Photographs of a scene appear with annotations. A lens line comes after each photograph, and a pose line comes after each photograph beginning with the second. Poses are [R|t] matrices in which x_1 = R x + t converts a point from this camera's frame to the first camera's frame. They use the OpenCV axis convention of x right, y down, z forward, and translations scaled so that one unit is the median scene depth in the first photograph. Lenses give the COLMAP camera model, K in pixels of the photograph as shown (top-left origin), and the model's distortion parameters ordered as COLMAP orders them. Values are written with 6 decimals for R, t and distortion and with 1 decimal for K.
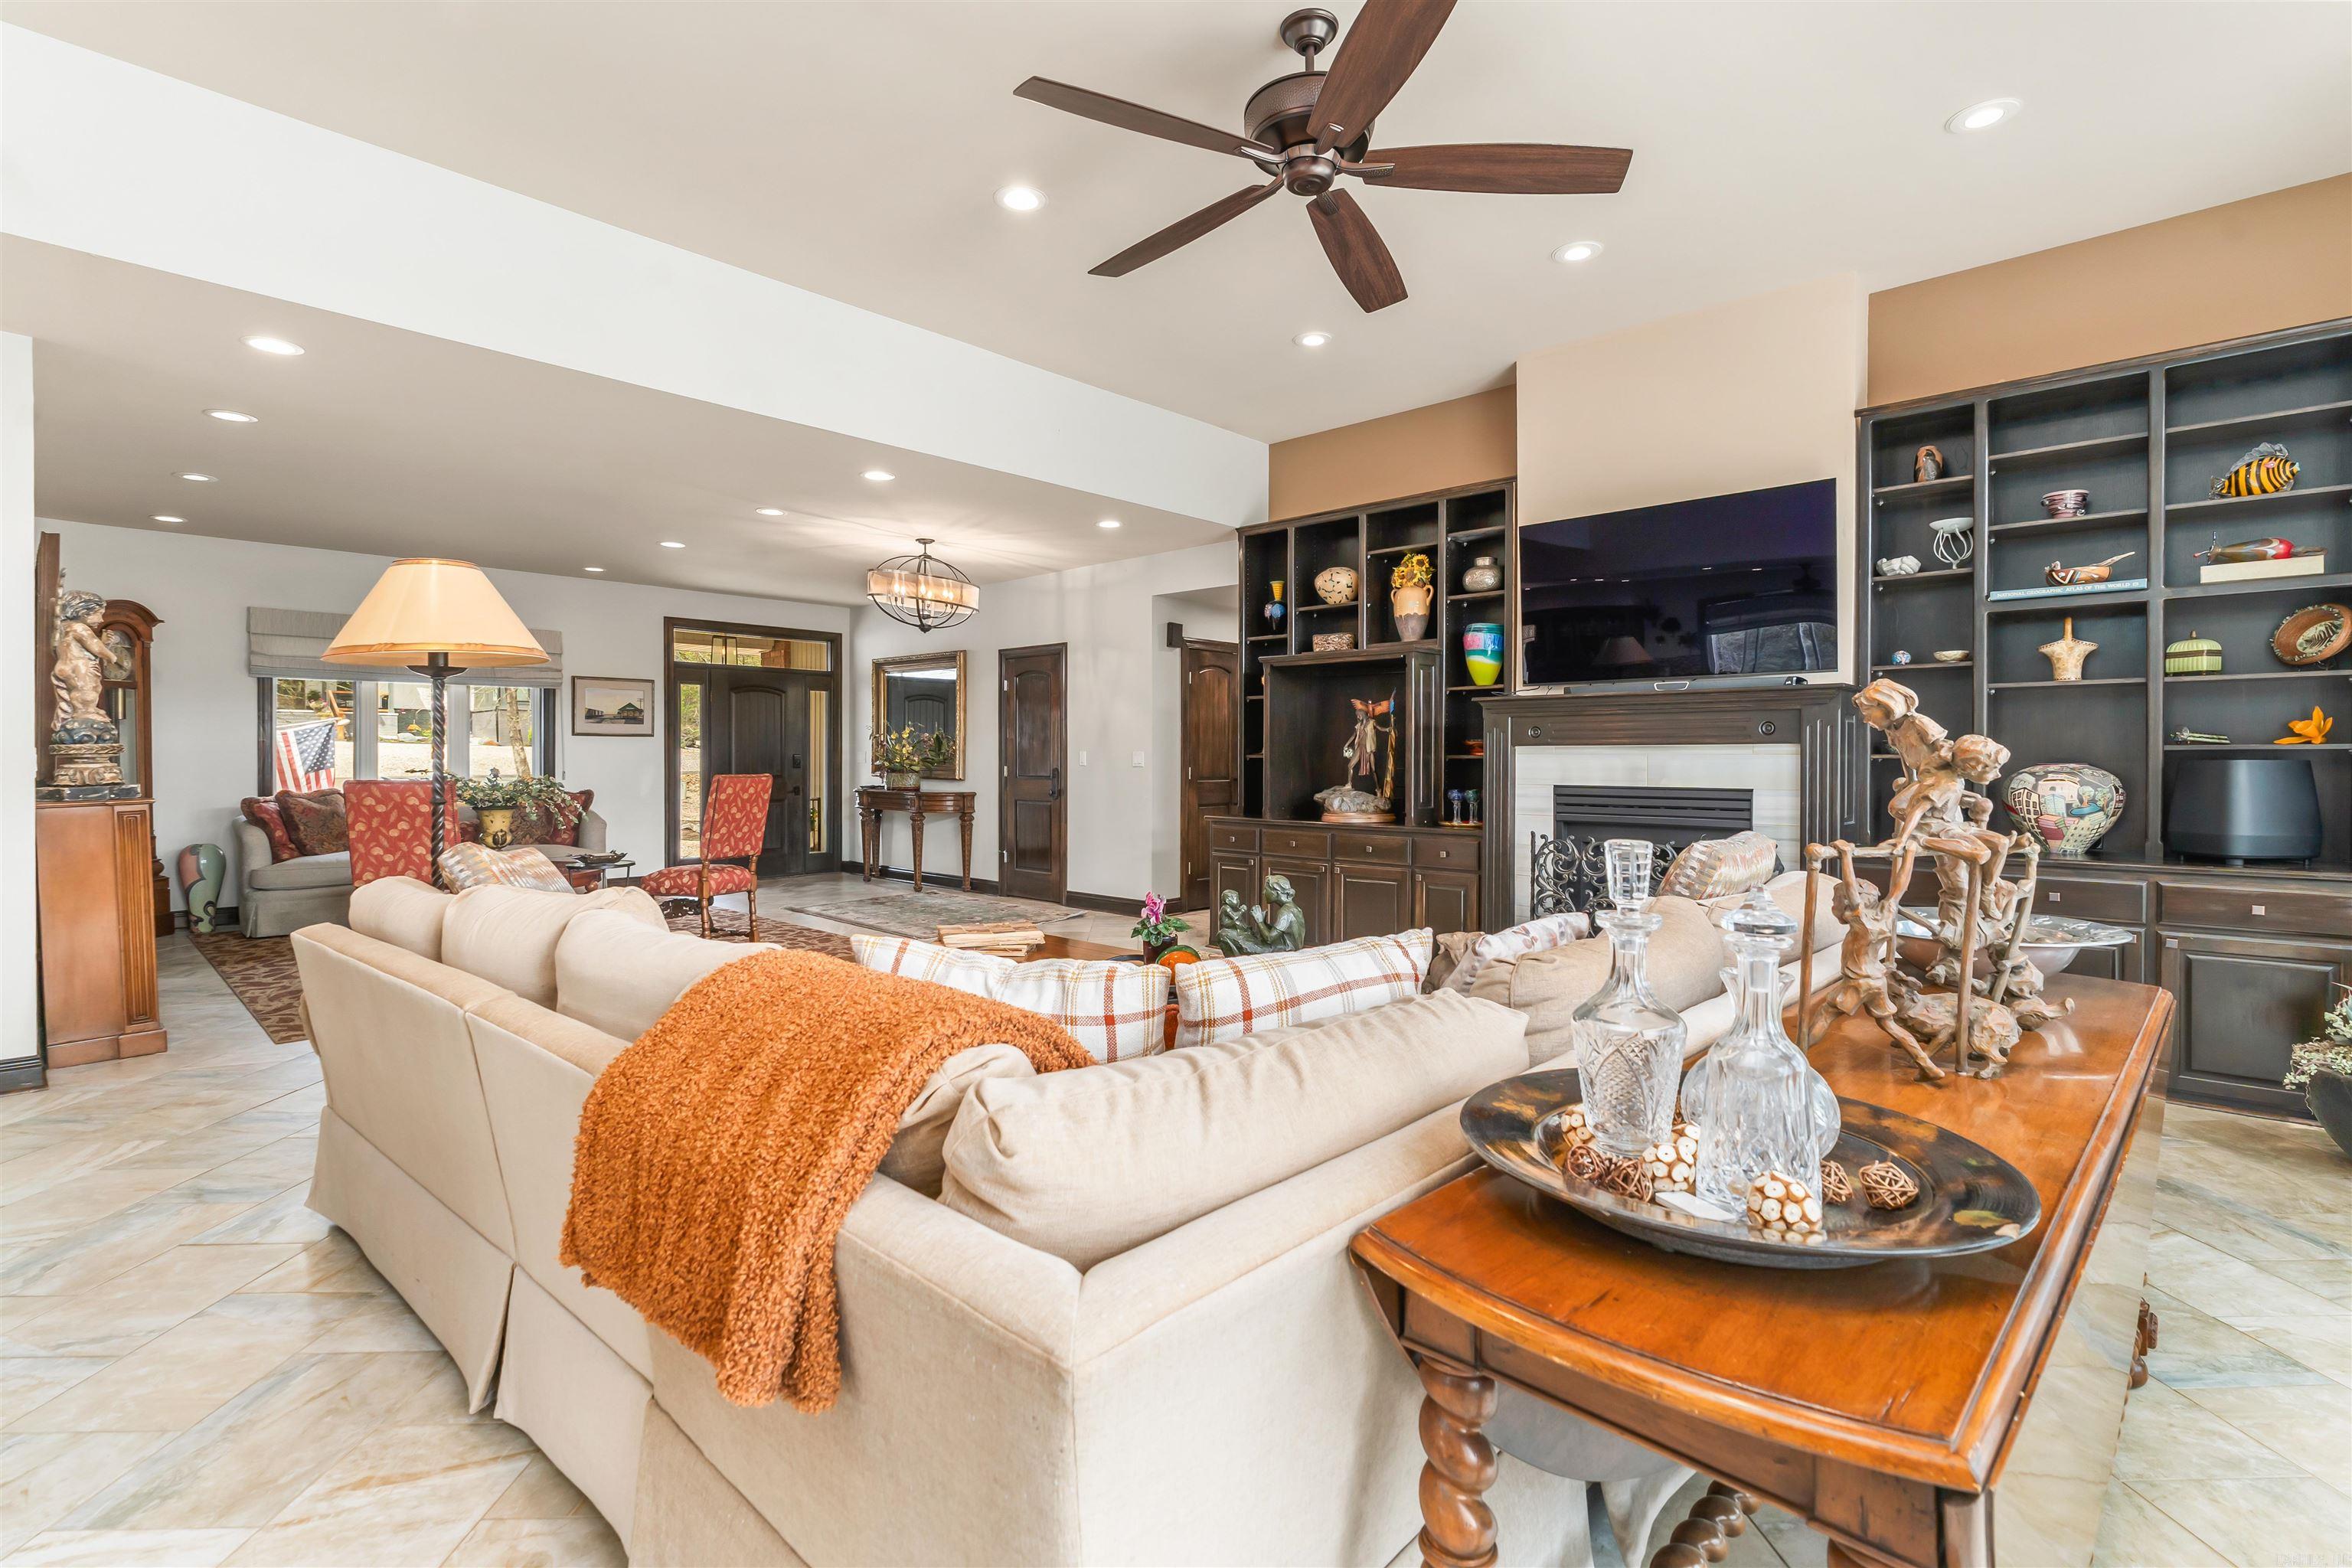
lens RADIAL K [[1088.7, 0, 1174.4], [0, 1088.7, 751.6], [0, 0, 1]] dist [0.000539, -0.000134]
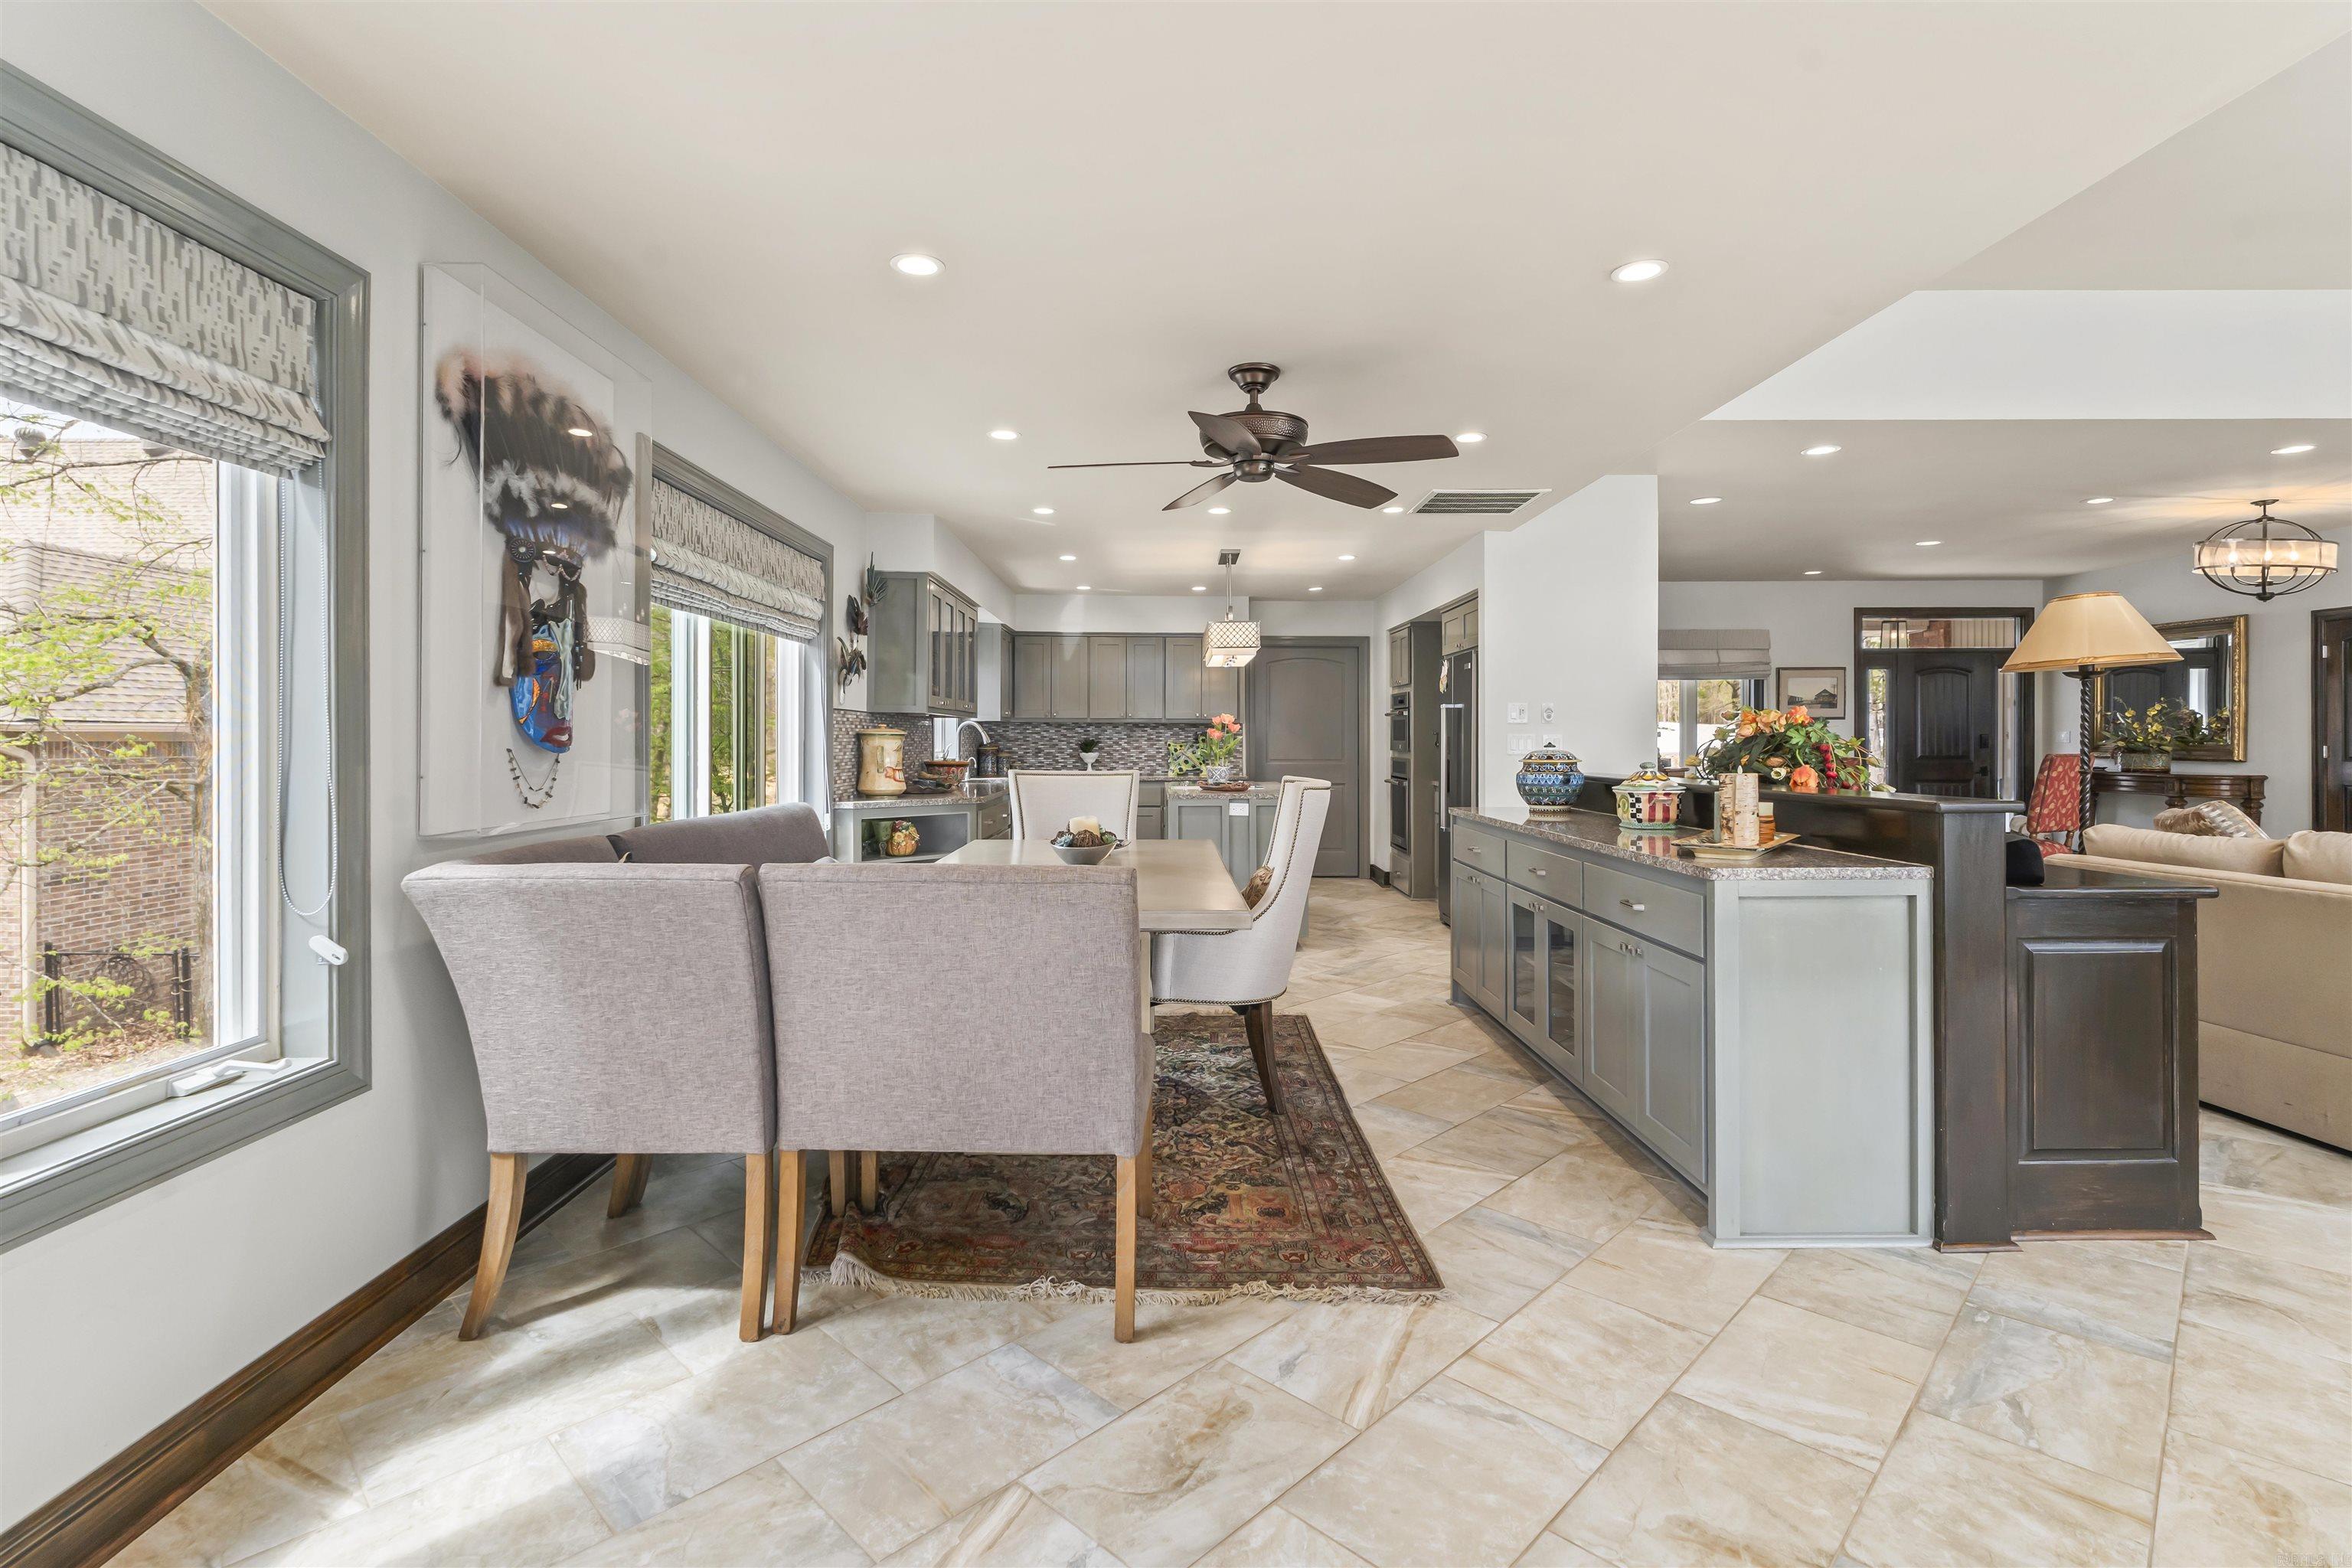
lens RADIAL K [[1088.7, 0, 1174.4], [0, 1088.7, 751.6], [0, 0, 1]] dist [0.000539, -0.000134]
pose [[0.688869, 0.002509, -0.724882, -0.152110], [0.010652, 0.999851, 0.013583, -0.003400], [0.724808, -0.017078, 0.688739, -0.238904]]
